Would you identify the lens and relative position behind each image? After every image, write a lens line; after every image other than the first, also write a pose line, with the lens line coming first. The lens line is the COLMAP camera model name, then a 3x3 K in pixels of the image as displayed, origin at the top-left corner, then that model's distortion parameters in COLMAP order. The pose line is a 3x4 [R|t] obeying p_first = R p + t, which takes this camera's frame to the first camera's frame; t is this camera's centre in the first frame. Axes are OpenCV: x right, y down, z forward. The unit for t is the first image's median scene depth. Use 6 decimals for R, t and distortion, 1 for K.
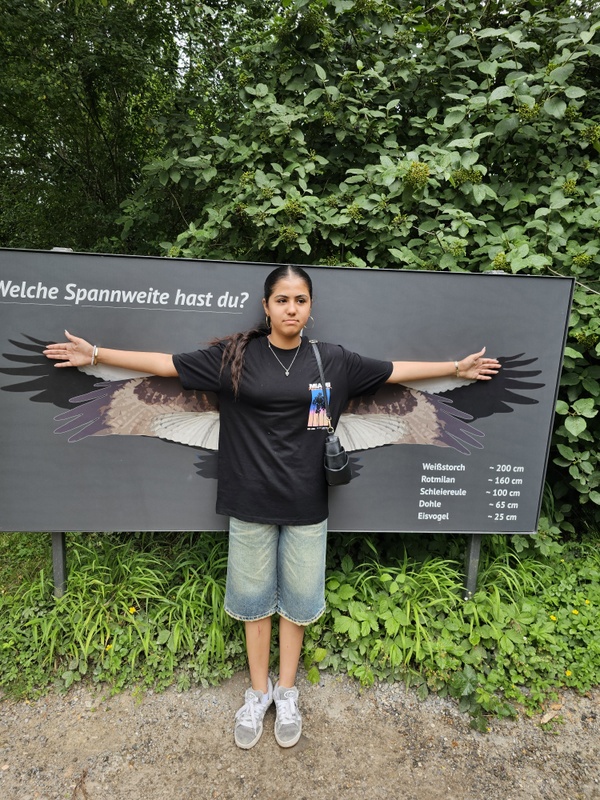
lens RADIAL K [[549.4, 0, 300.0], [0, 549.4, 400.0], [0, 0, 1]] dist [0.038544, -0.044148]
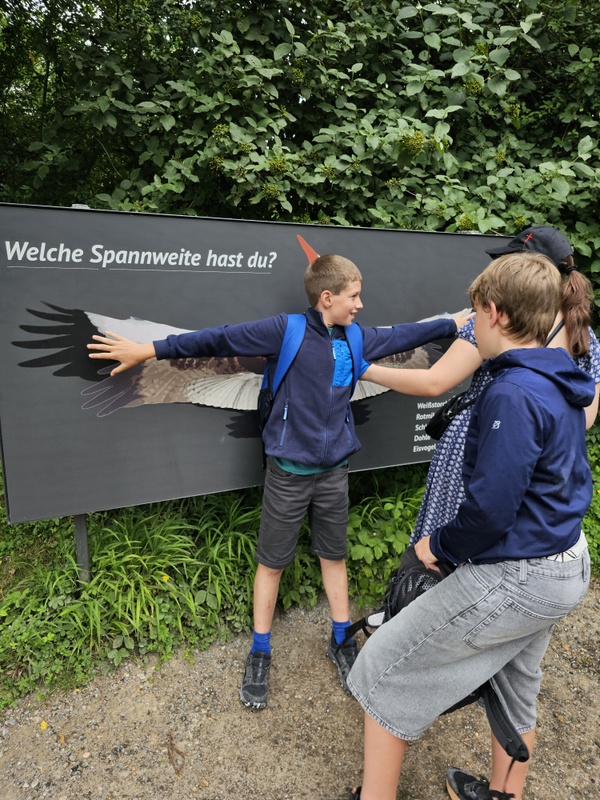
lens RADIAL K [[540.8, 0, 337.1], [0, 540.8, 399.1], [0, 0, 1]] dist [0.023392, -0.031575]
pose [[0.939768, -0.095764, 0.328125, -0.297391], [0.067362, 0.993013, 0.096884, -0.013790], [-0.335110, -0.068946, 0.939653, 0.002024]]
